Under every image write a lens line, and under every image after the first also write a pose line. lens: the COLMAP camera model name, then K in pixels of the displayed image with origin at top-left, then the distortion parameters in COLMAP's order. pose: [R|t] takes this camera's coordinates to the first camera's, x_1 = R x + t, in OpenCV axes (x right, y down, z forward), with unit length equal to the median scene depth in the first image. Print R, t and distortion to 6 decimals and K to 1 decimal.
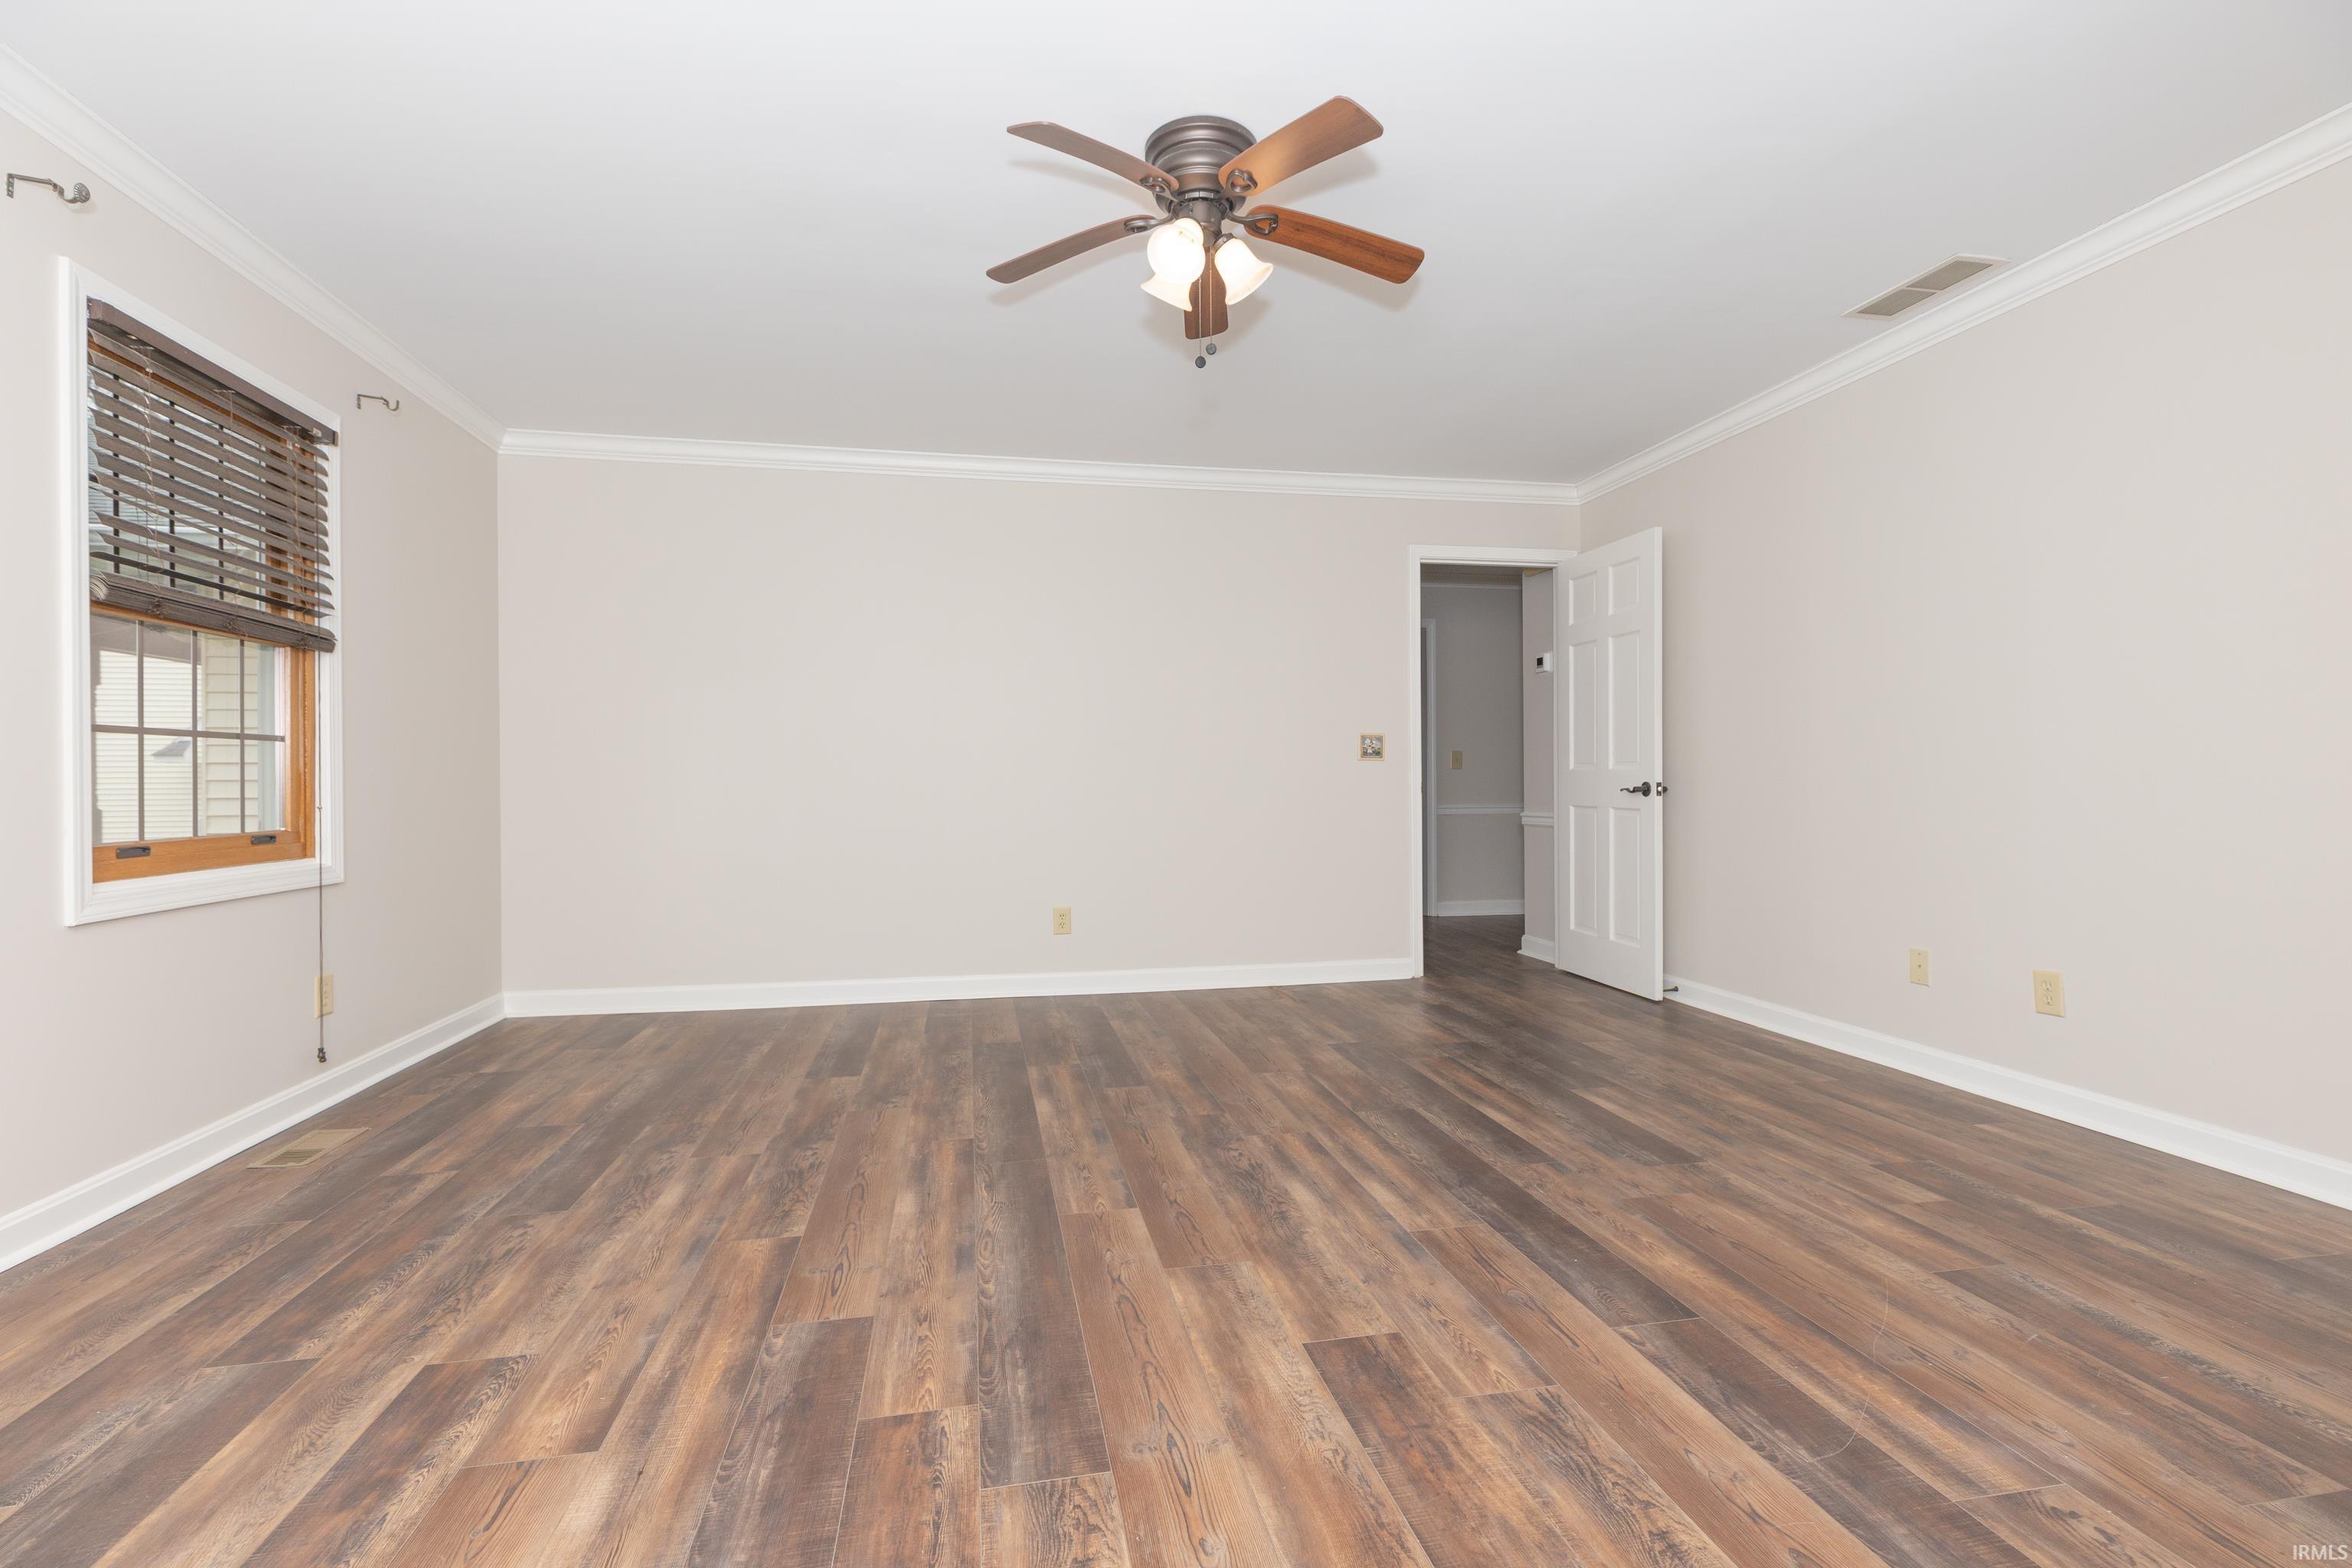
lens RADIAL K [[1054.6, 0, 1173.3], [0, 1054.6, 785.2], [0, 0, 1]] dist [0.005716, -0.000340]
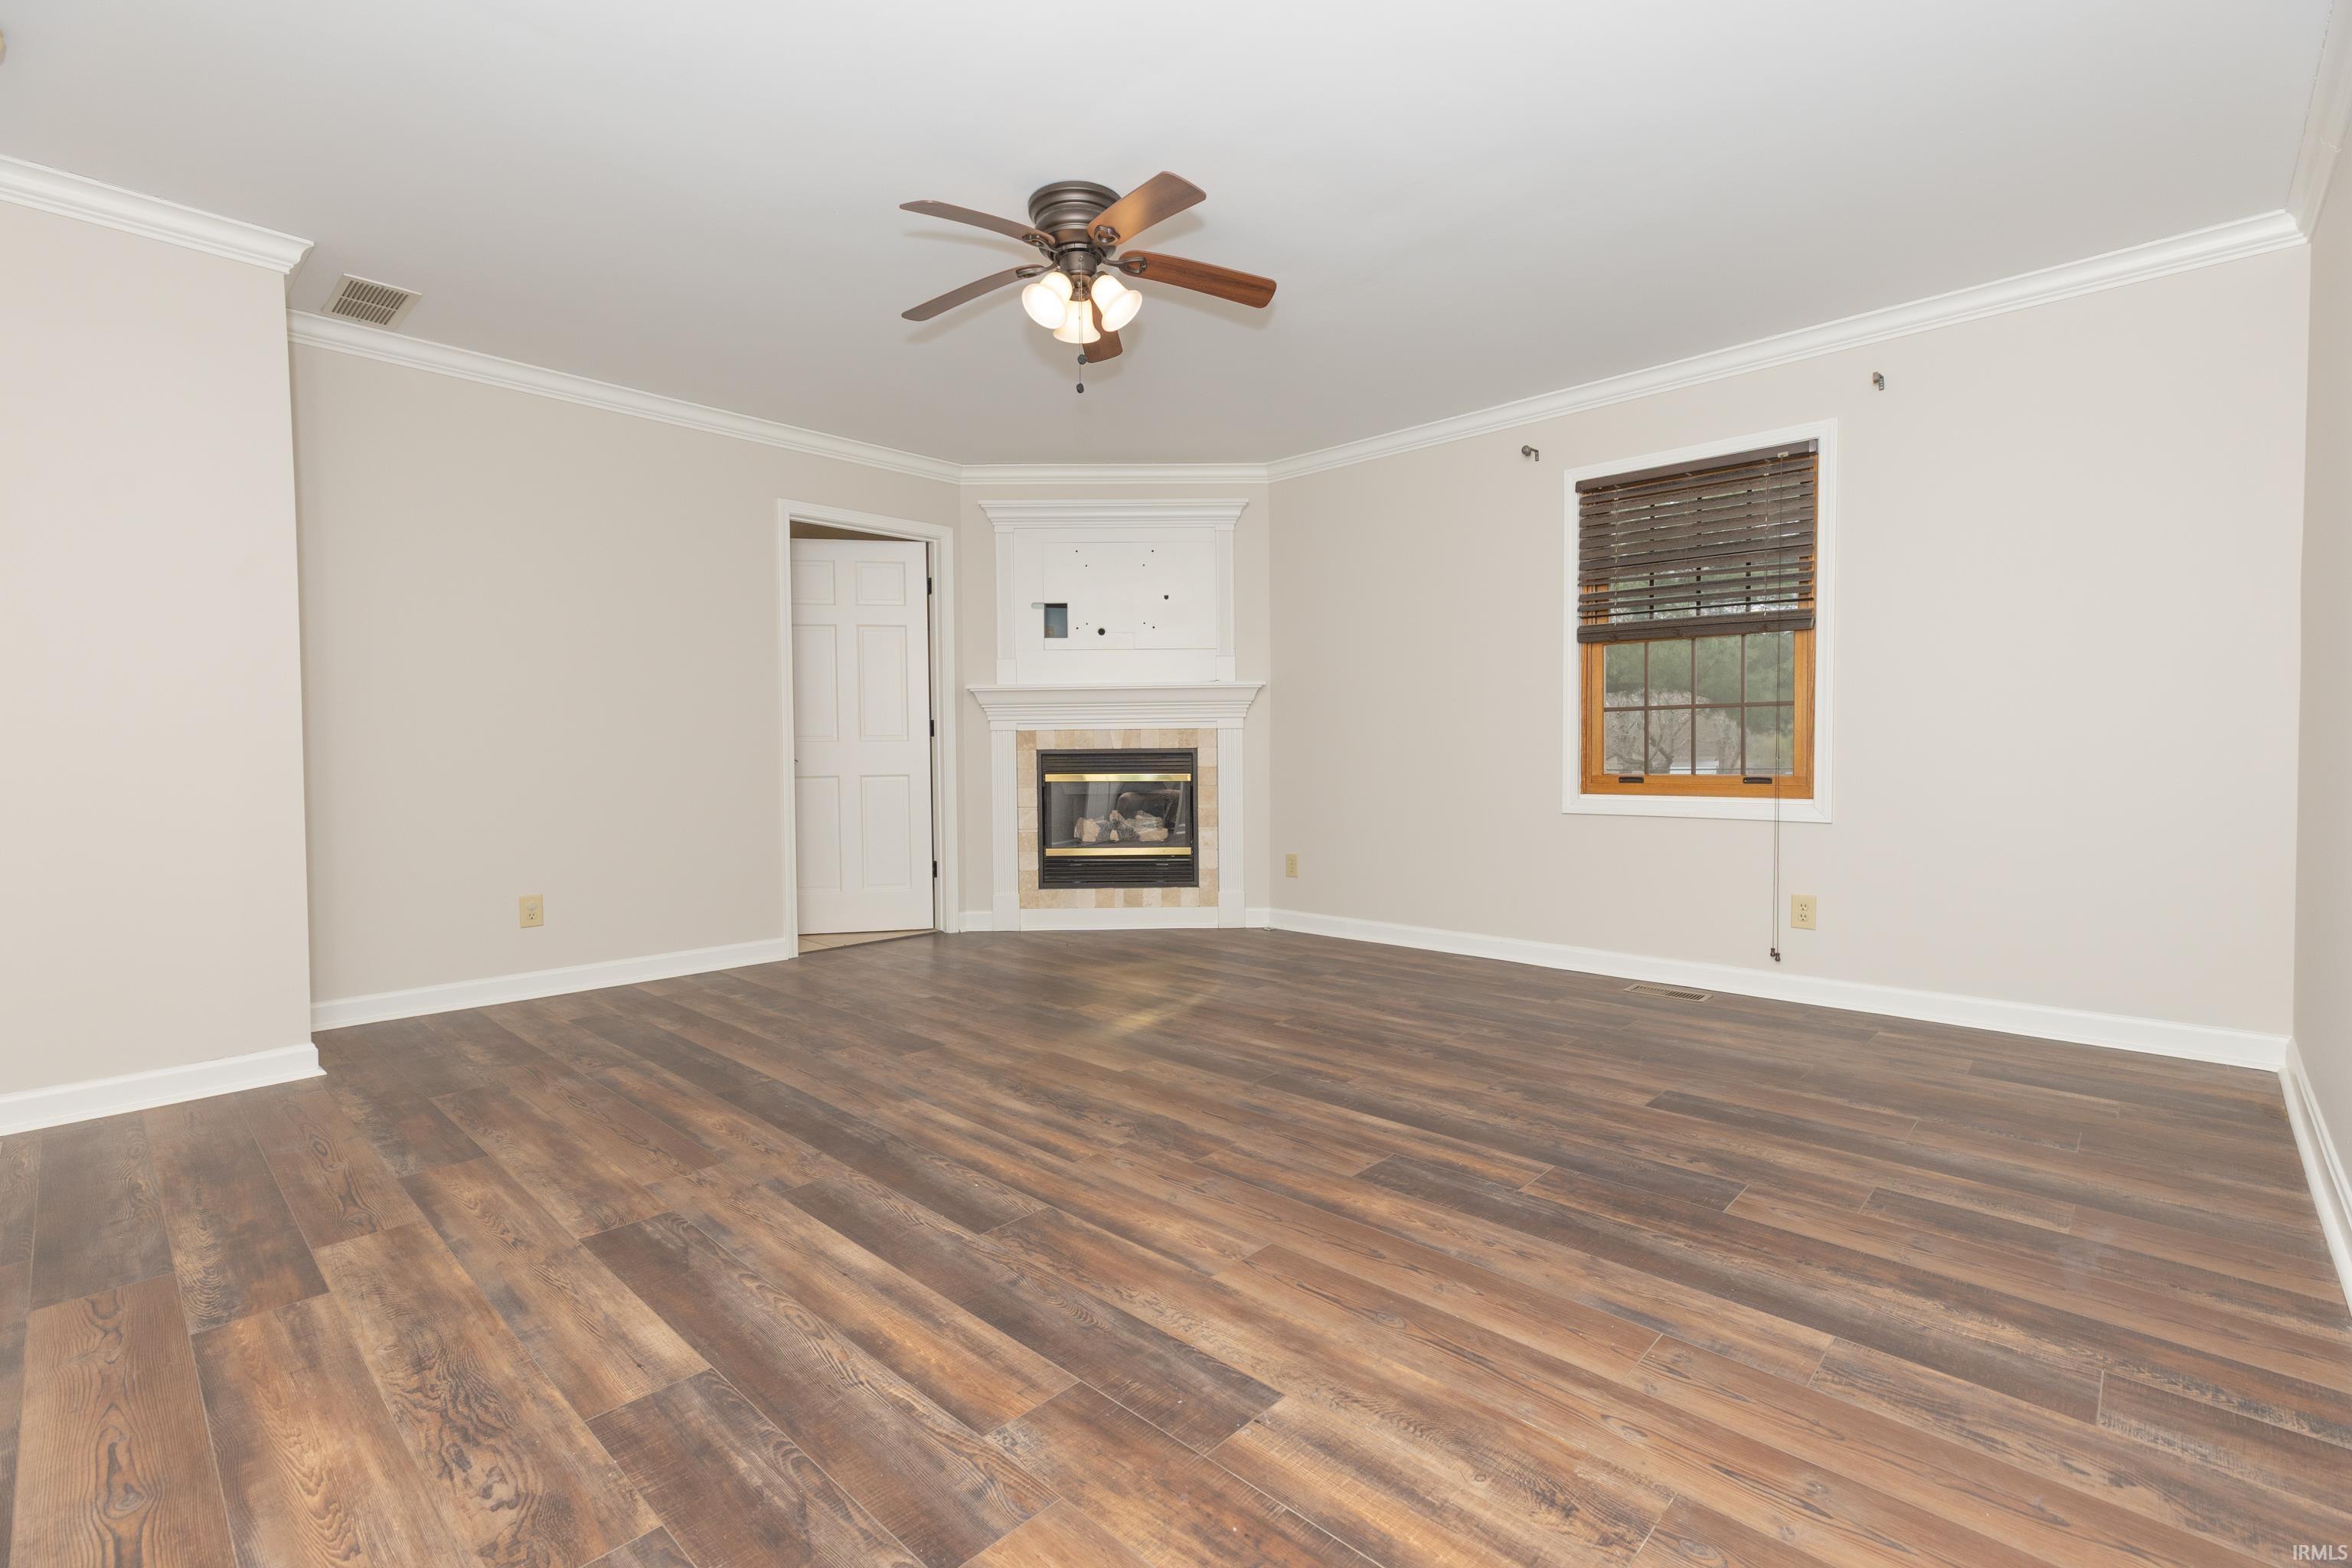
lens RADIAL K [[1054.6, 0, 1172.9], [0, 1054.6, 777.9], [0, 0, 1]] dist [0.005716, -0.000340]
pose [[-0.817918, 0.026960, -0.574702, 0.619357], [0.010388, 0.999431, 0.032101, -0.004126], [0.575241, 0.020286, -0.817733, 1.986376]]
